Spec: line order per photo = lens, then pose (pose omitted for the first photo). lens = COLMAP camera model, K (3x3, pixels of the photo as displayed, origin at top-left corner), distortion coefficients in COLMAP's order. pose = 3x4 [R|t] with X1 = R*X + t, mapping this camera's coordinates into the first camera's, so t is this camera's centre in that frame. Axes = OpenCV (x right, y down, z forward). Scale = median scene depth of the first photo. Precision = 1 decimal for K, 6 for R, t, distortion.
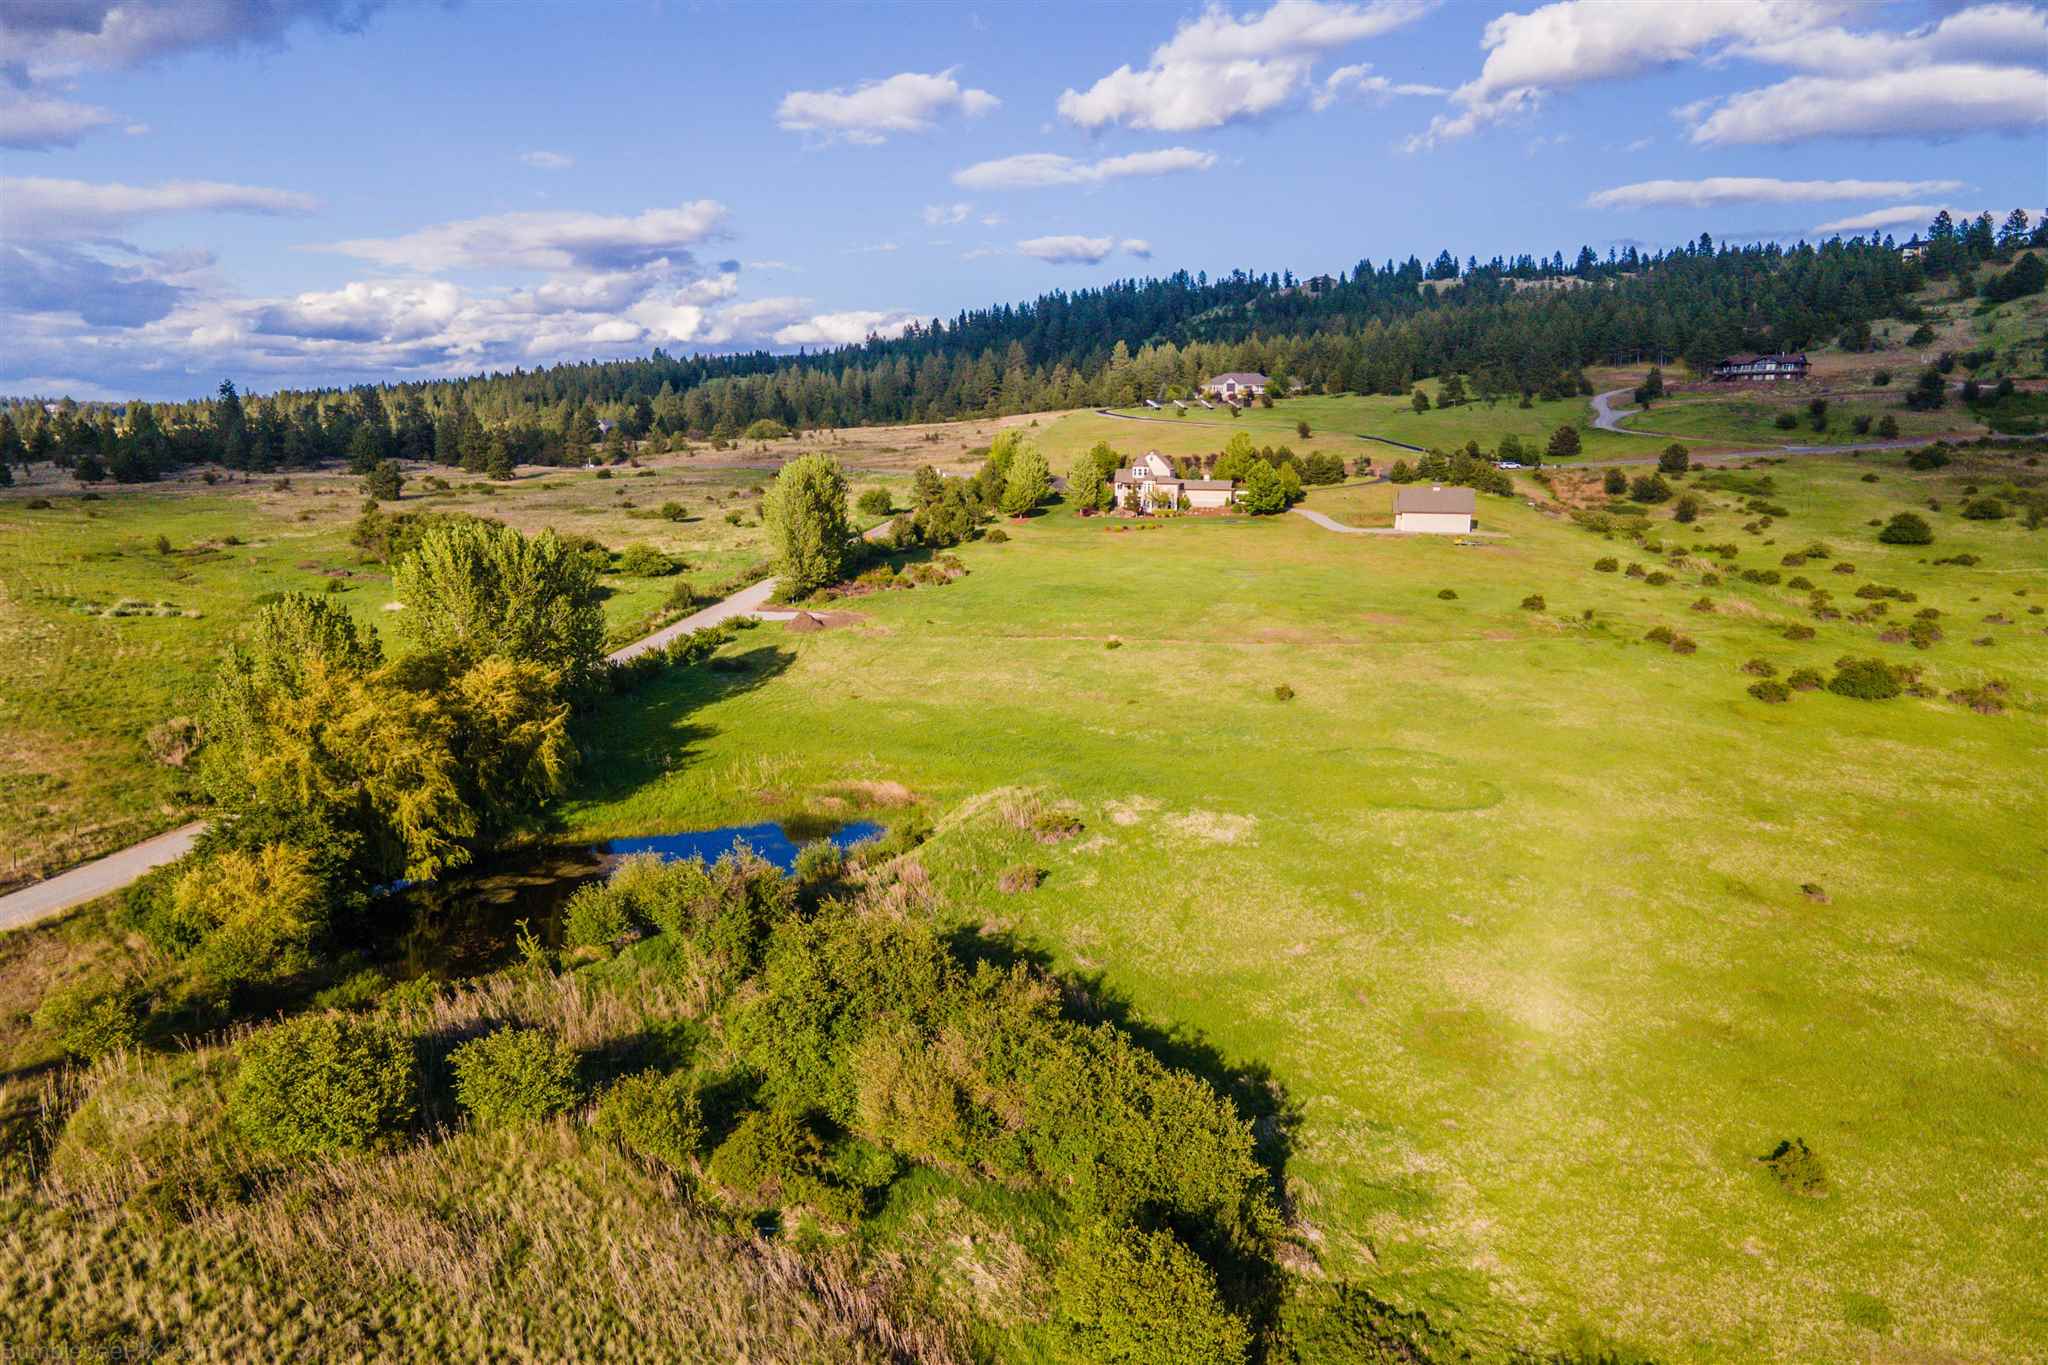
lens RADIAL K [[1487.3, 0, 1019.9], [0, 1487.3, 662.0], [0, 0, 1]] dist [0.022292, 0.031897]
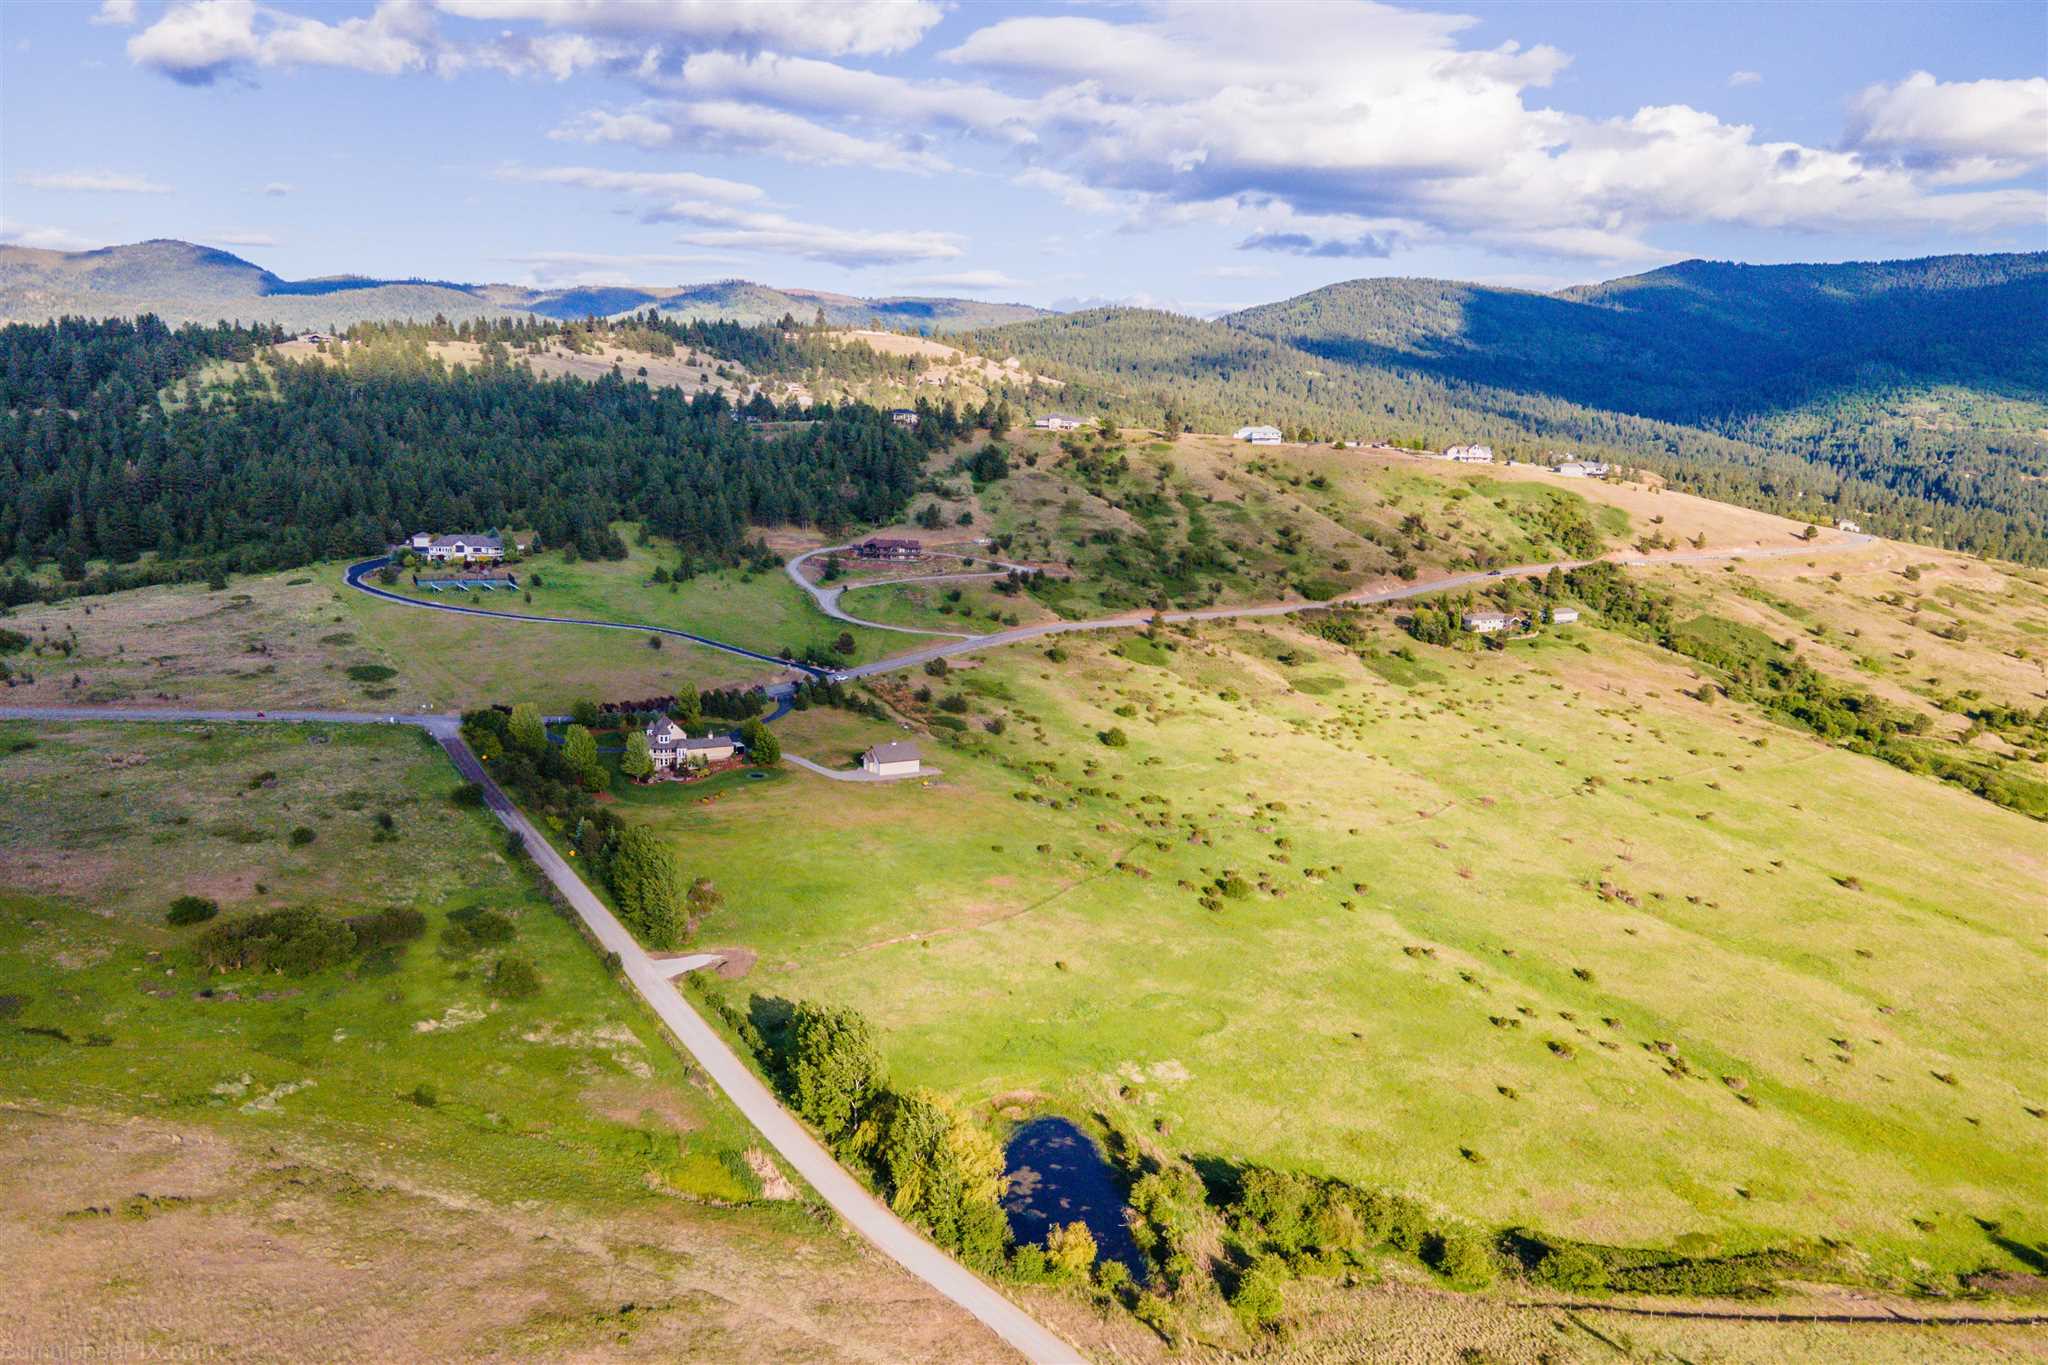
lens RADIAL K [[1487.3, 0, 1020.2], [0, 1487.3, 710.9], [0, 0, 1]] dist [0.022292, 0.031897]
pose [[0.732323, -0.120009, 0.670299, -0.581973], [0.076216, 0.992608, 0.094446, -0.258649], [-0.676679, -0.018078, 0.736057, -0.182296]]
